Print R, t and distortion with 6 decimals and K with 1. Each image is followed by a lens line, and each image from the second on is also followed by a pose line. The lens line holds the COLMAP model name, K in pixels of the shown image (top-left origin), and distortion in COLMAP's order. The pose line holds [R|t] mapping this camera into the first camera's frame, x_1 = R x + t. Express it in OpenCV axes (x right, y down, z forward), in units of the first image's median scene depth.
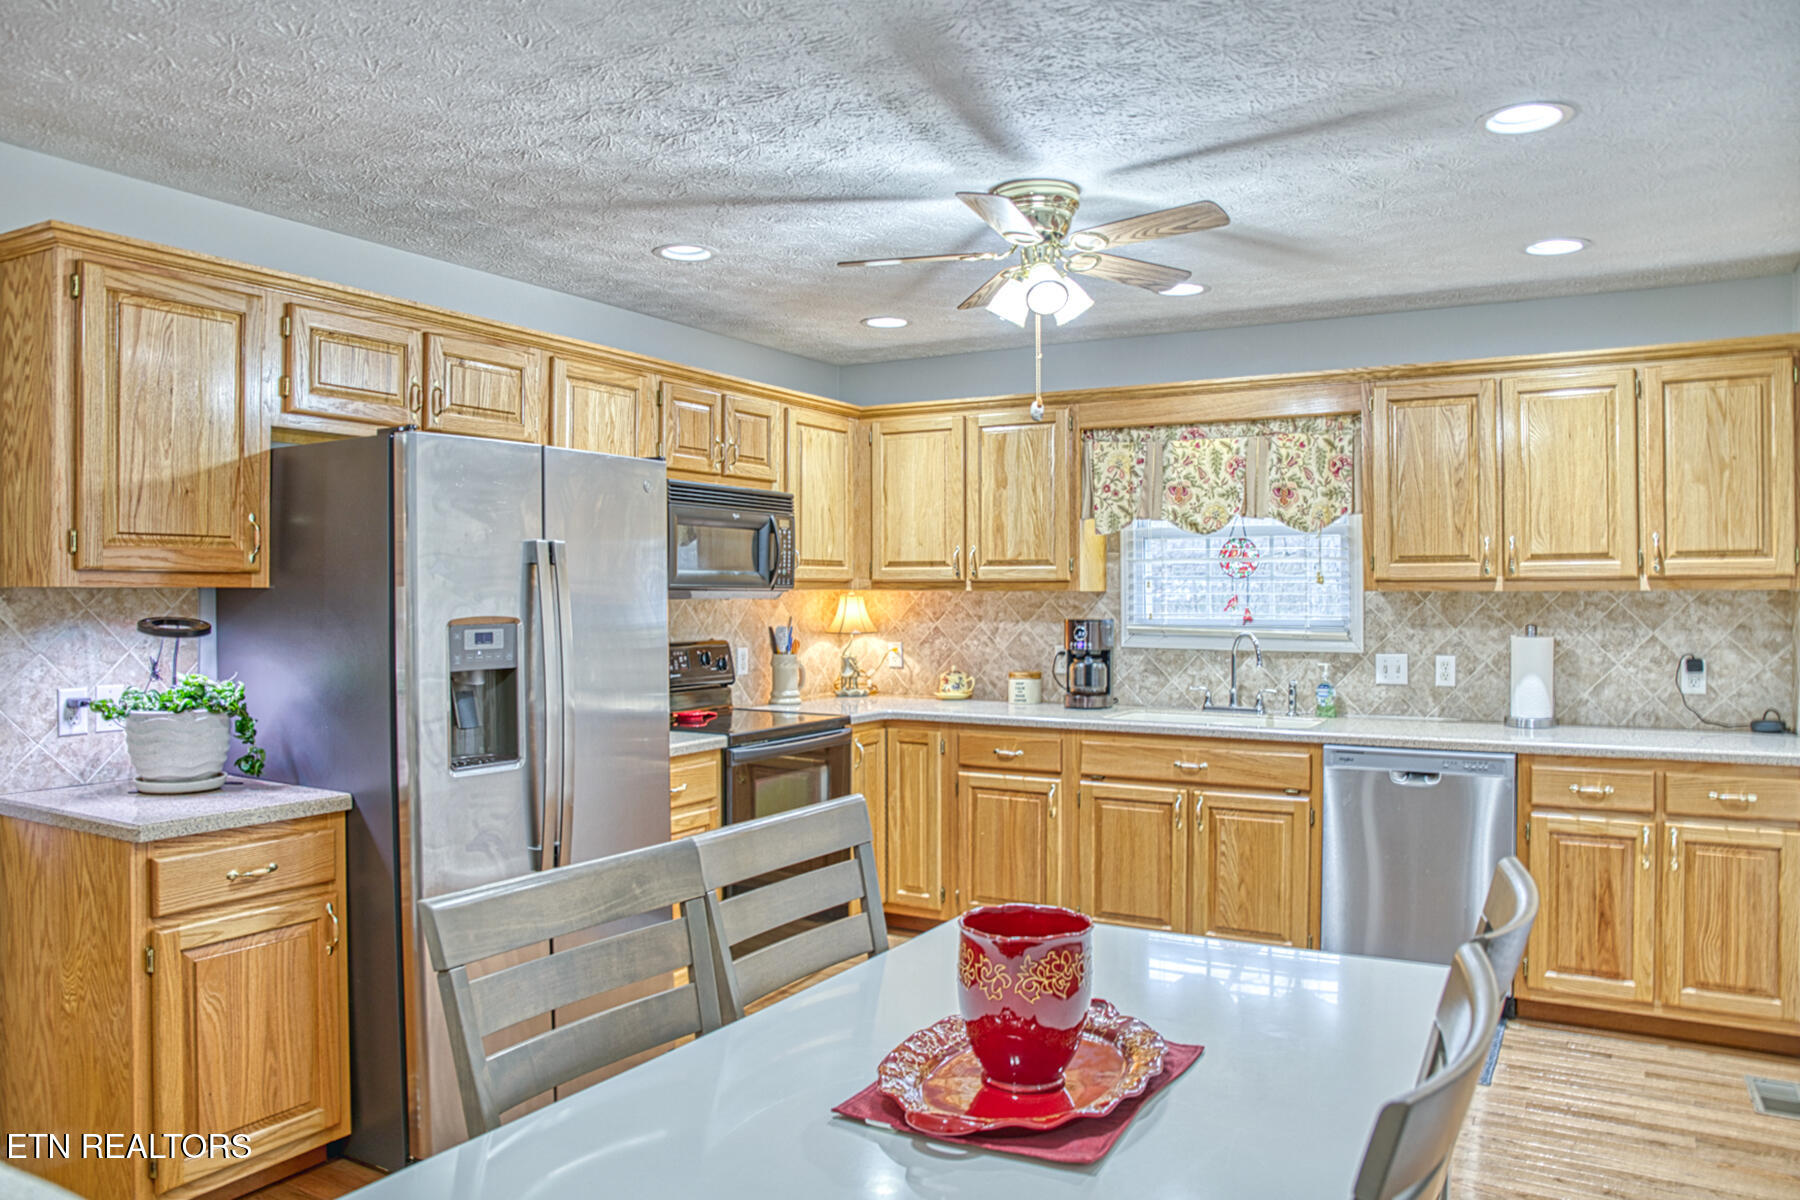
lens RADIAL K [[1270.8, 0, 900.0], [0, 1270.8, 600.0], [0, 0, 1]] dist [-0.084524, 0.001555]
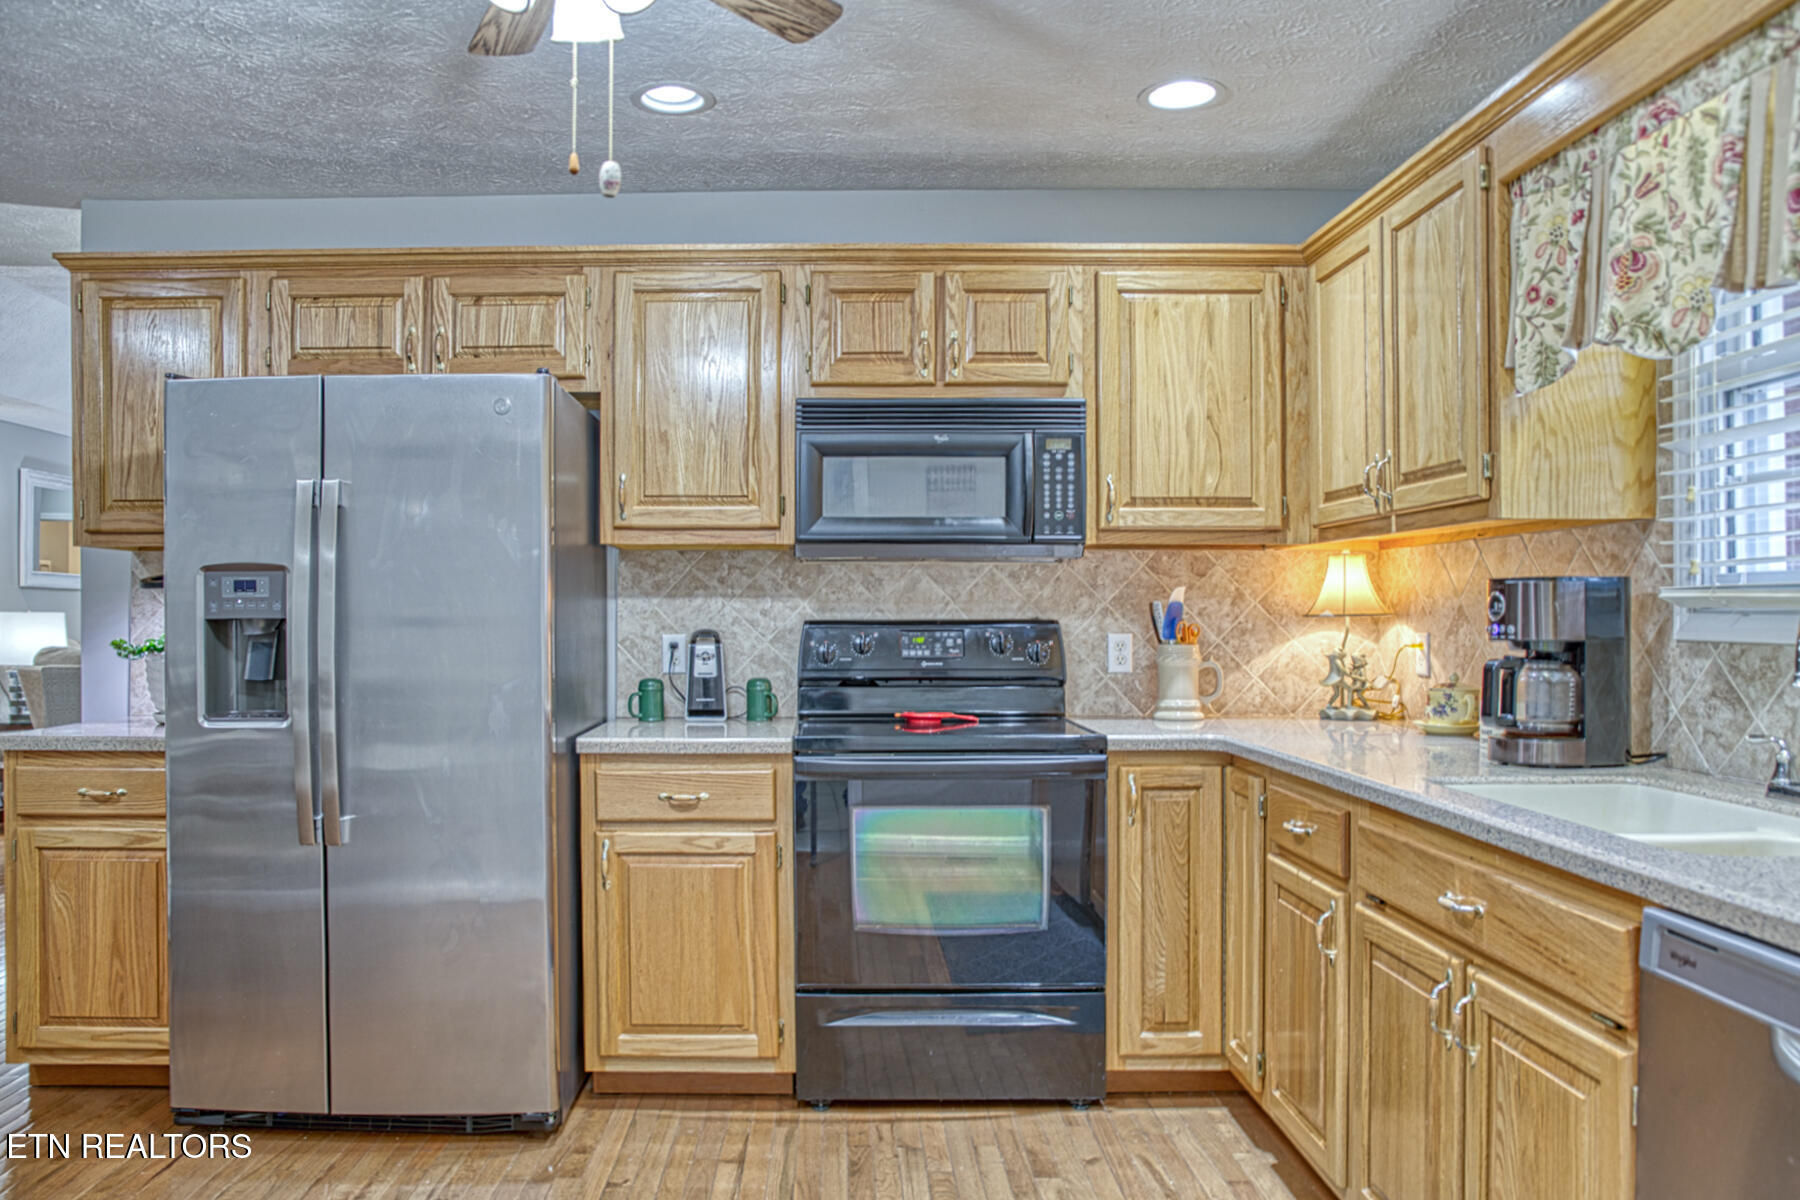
lens RADIAL K [[1345.1, 0, 899.6], [0, 1345.1, 638.3], [0, 0, 1]] dist [-0.086834, 0.077692]
pose [[0.496600, 0.011429, -0.867904, 0.484483], [-0.003563, 0.999932, 0.011128, 0.035115], [0.867972, -0.002434, 0.496607, 0.573964]]
